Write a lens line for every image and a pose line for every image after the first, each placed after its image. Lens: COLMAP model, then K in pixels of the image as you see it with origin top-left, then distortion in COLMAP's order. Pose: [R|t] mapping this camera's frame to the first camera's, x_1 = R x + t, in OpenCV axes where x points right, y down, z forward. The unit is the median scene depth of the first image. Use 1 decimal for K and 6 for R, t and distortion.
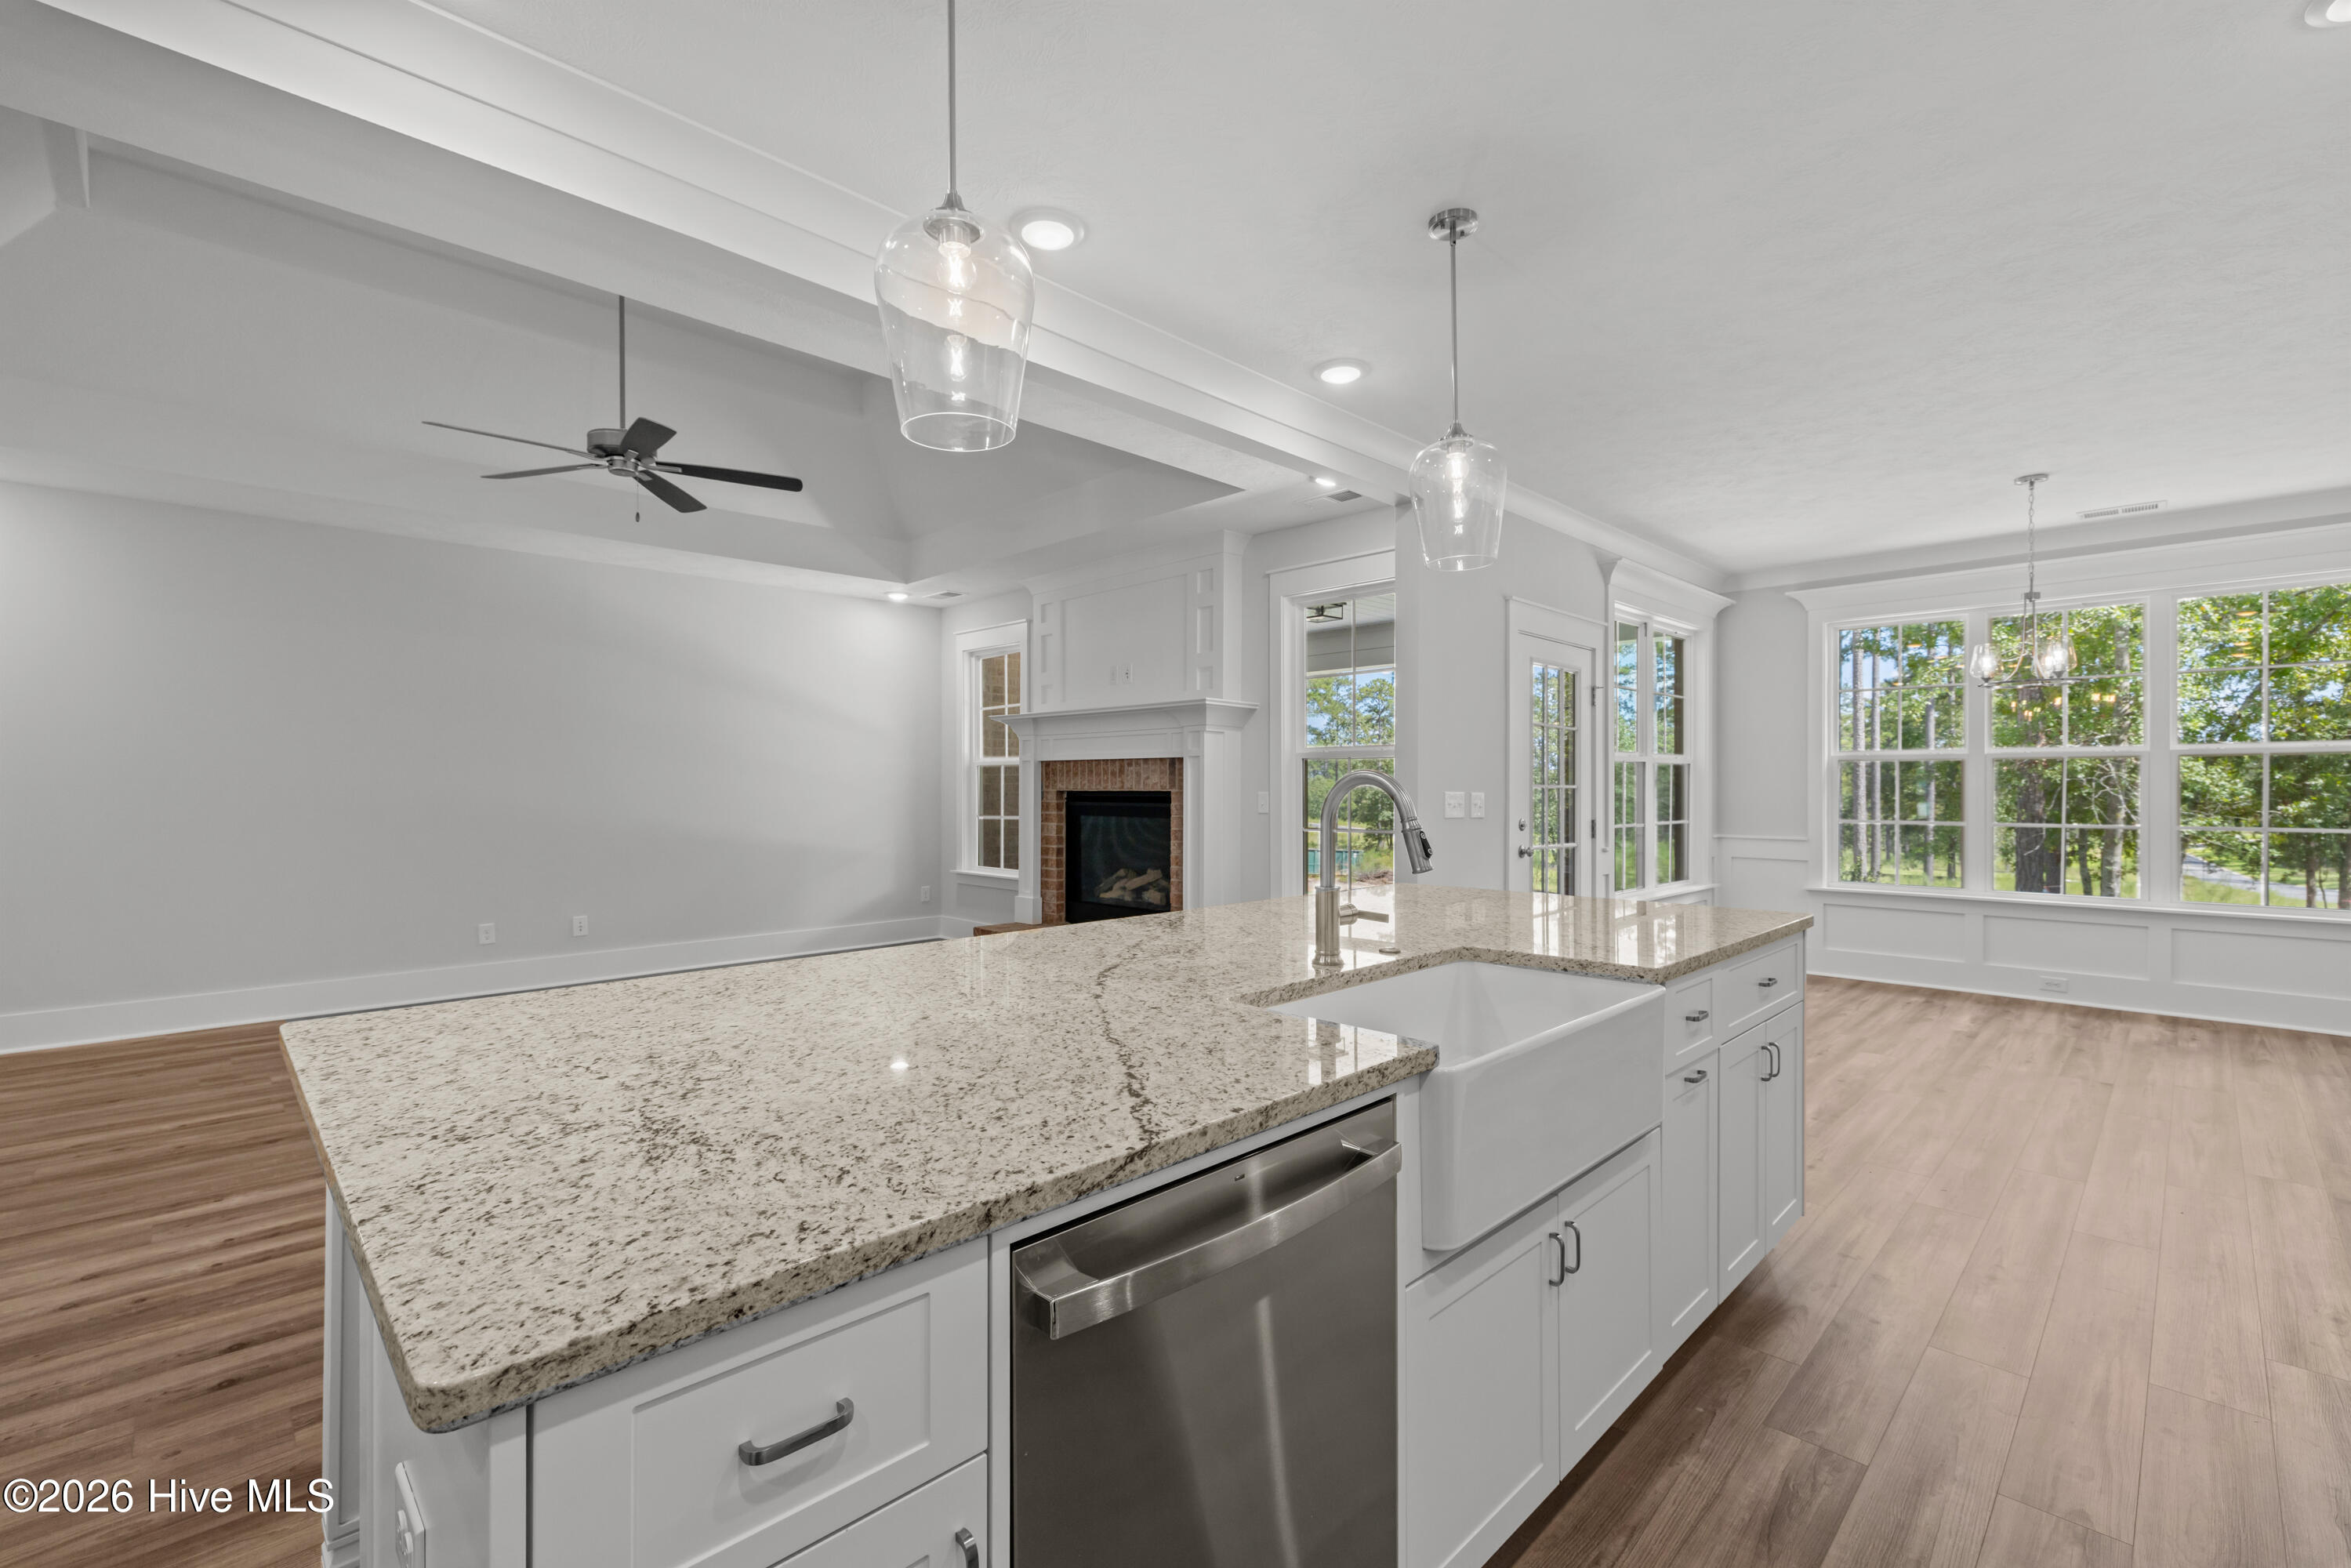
lens RADIAL K [[1008.6, 0, 1175.8], [0, 1008.6, 785.9], [0, 0, 1]] dist [-0.002192, 0.001836]
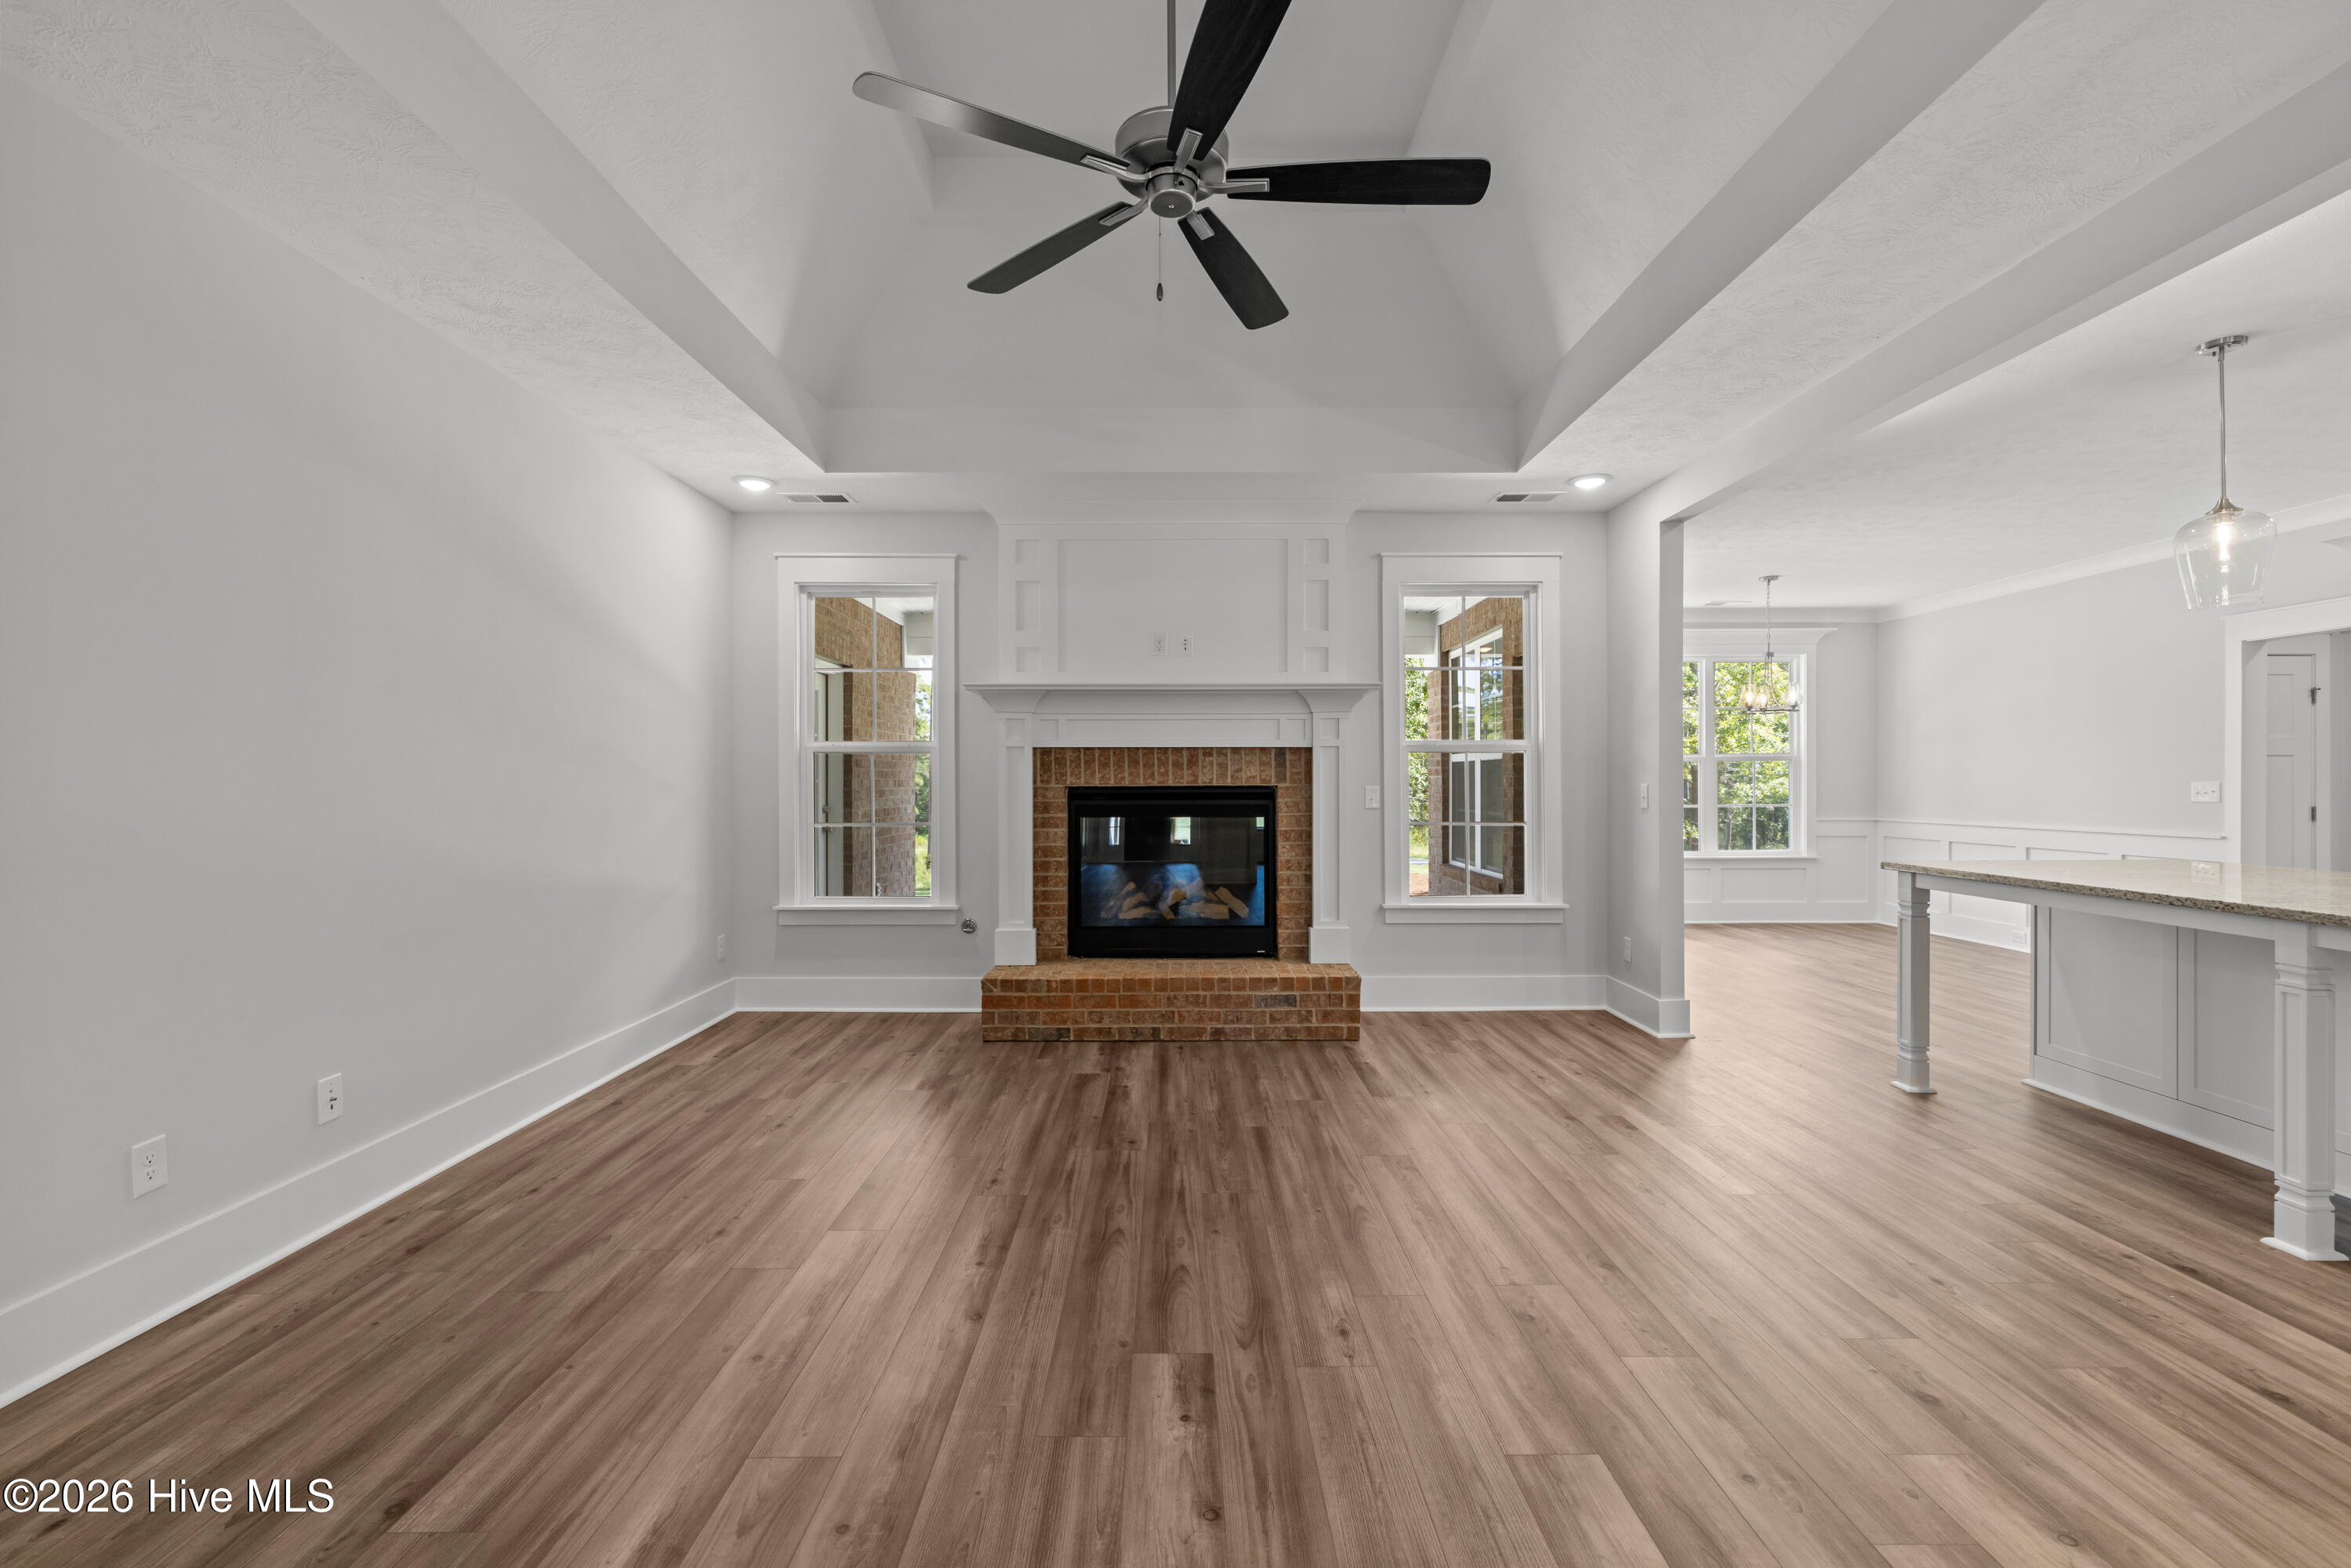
lens RADIAL K [[1008.6, 0, 1173.9], [0, 1008.6, 780.0], [0, 0, 1]] dist [-0.002192, 0.001836]
pose [[0.700682, -0.000386, 0.713473, -0.682339], [0.001713, 0.999998, -0.001140, 0.000837], [-0.713471, 0.002021, 0.700681, 0.450439]]
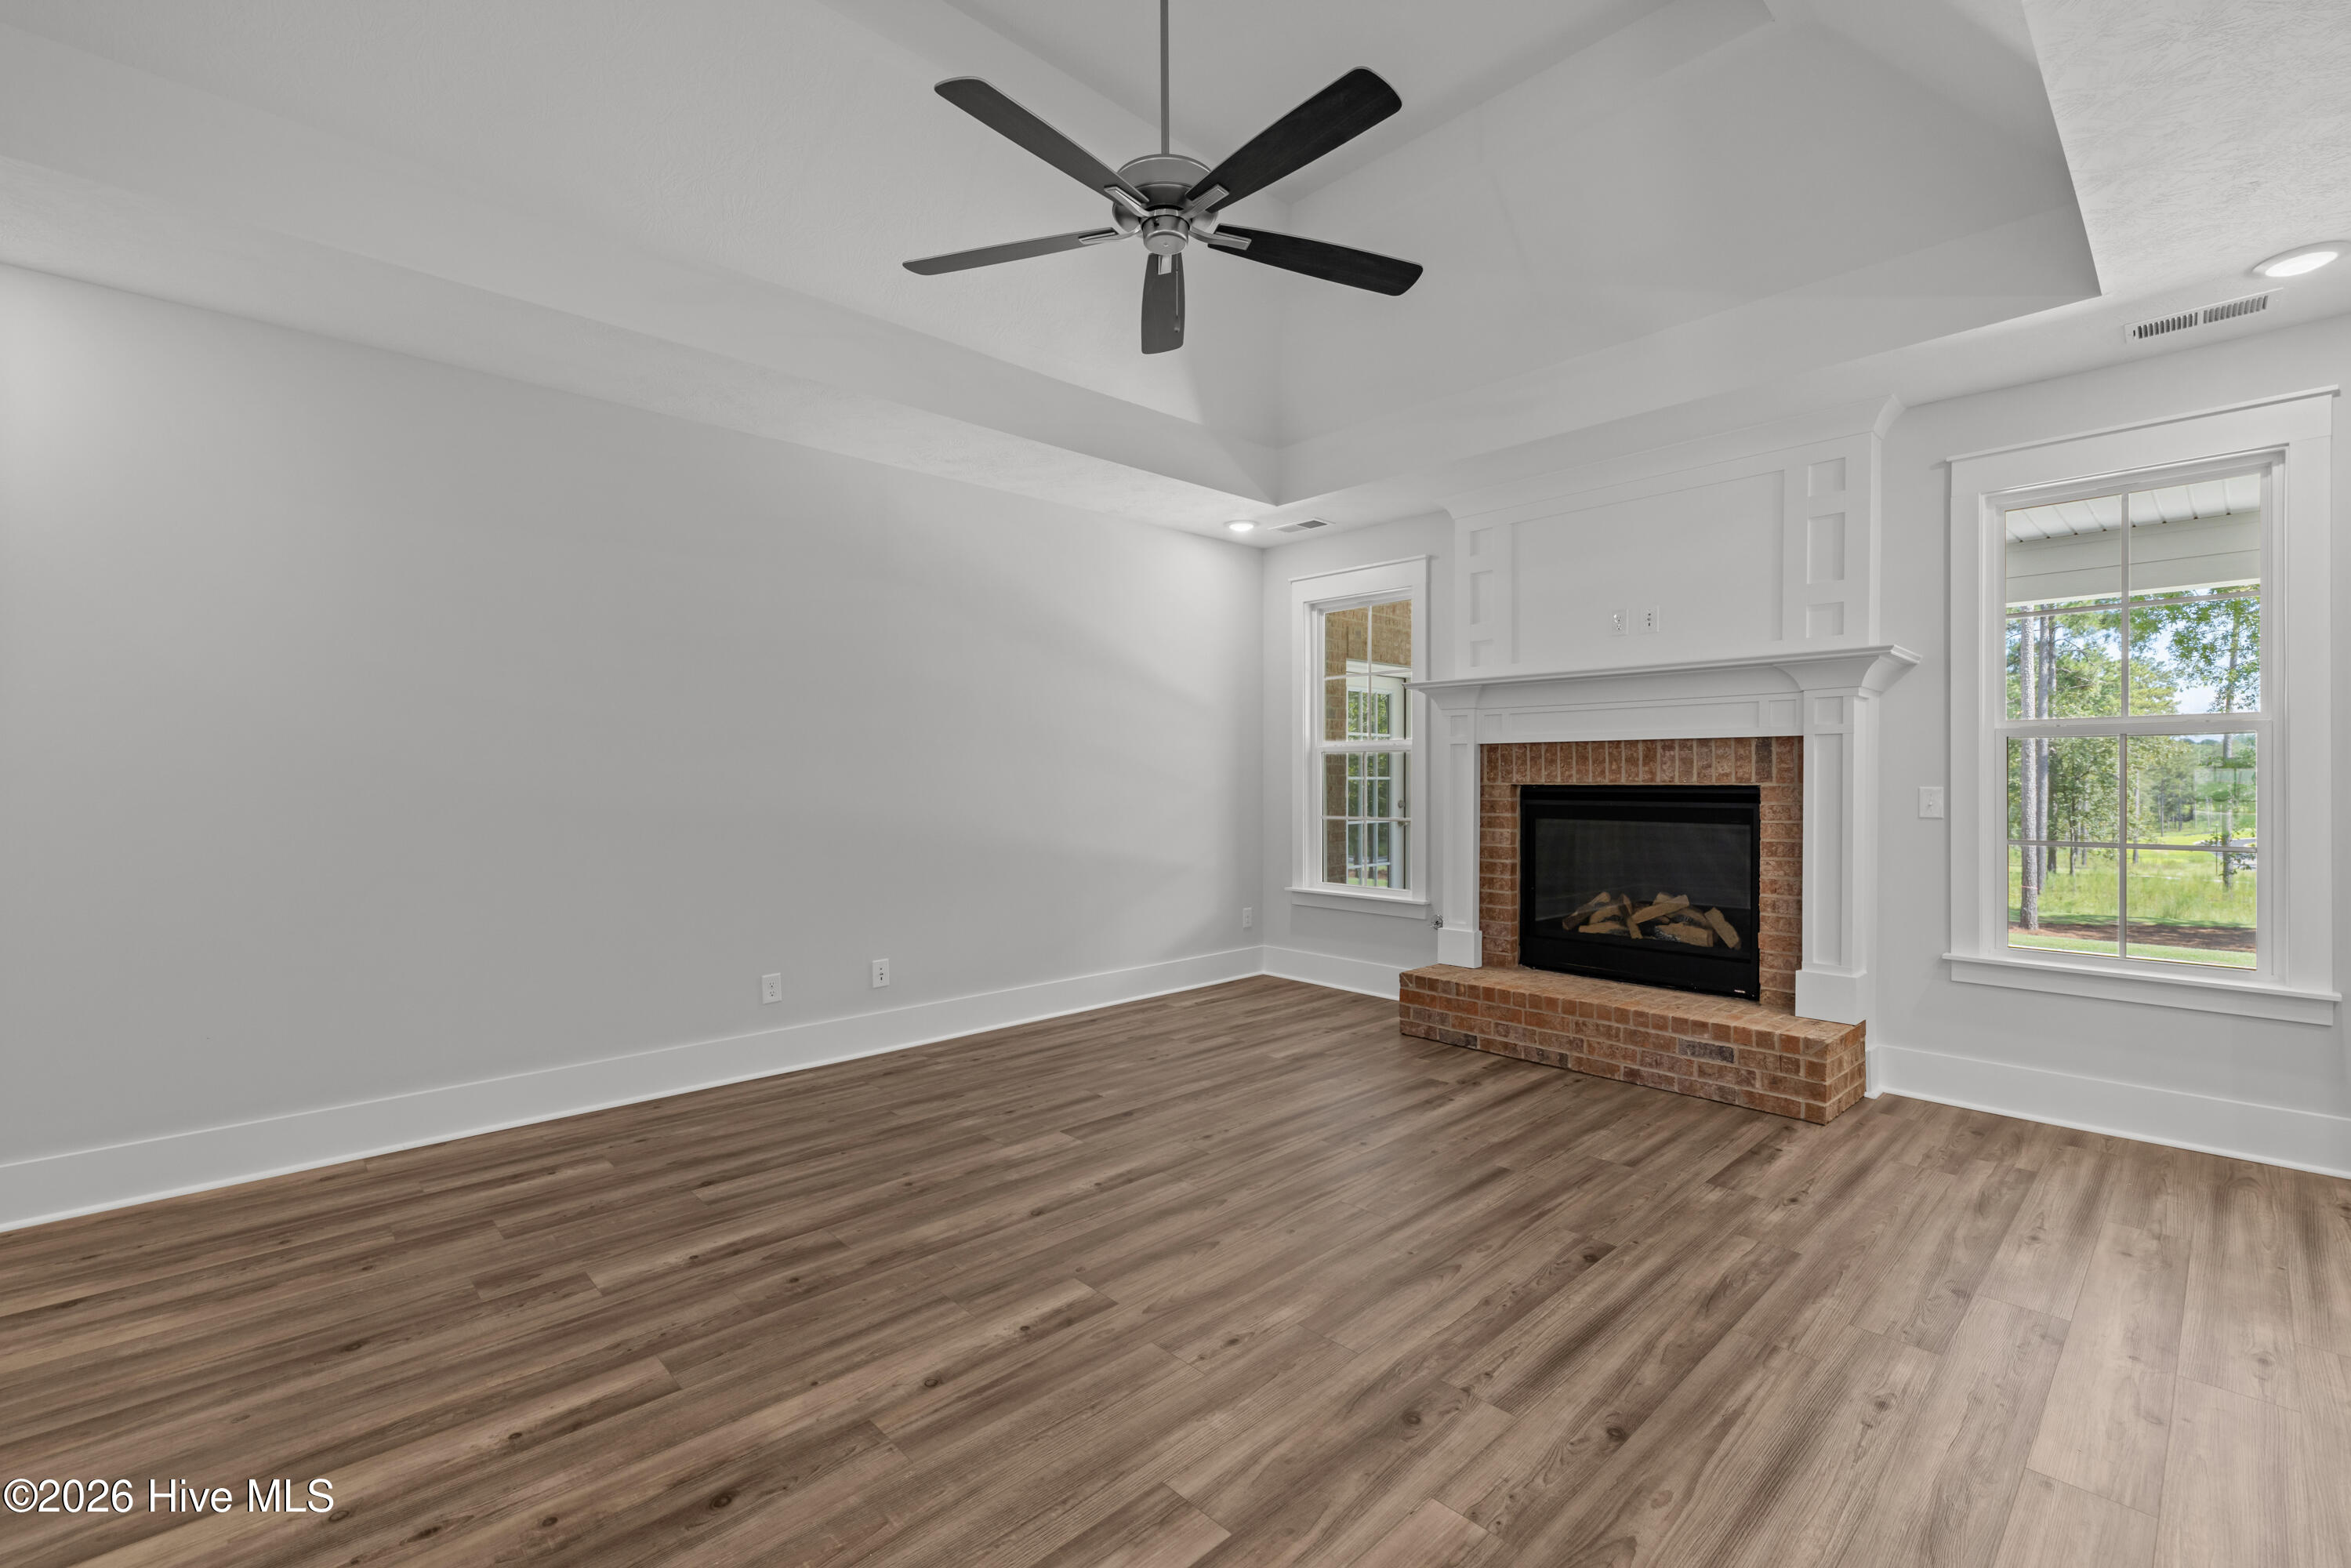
lens RADIAL K [[1008.6, 0, 1176.5], [0, 1008.6, 783.9], [0, 0, 1]] dist [-0.002192, 0.001836]
pose [[0.999815, -0.000085, -0.019228, -0.386813], [0.000204, 0.999981, 0.006158, -0.000428], [0.019227, -0.006161, 0.999796, 0.301610]]
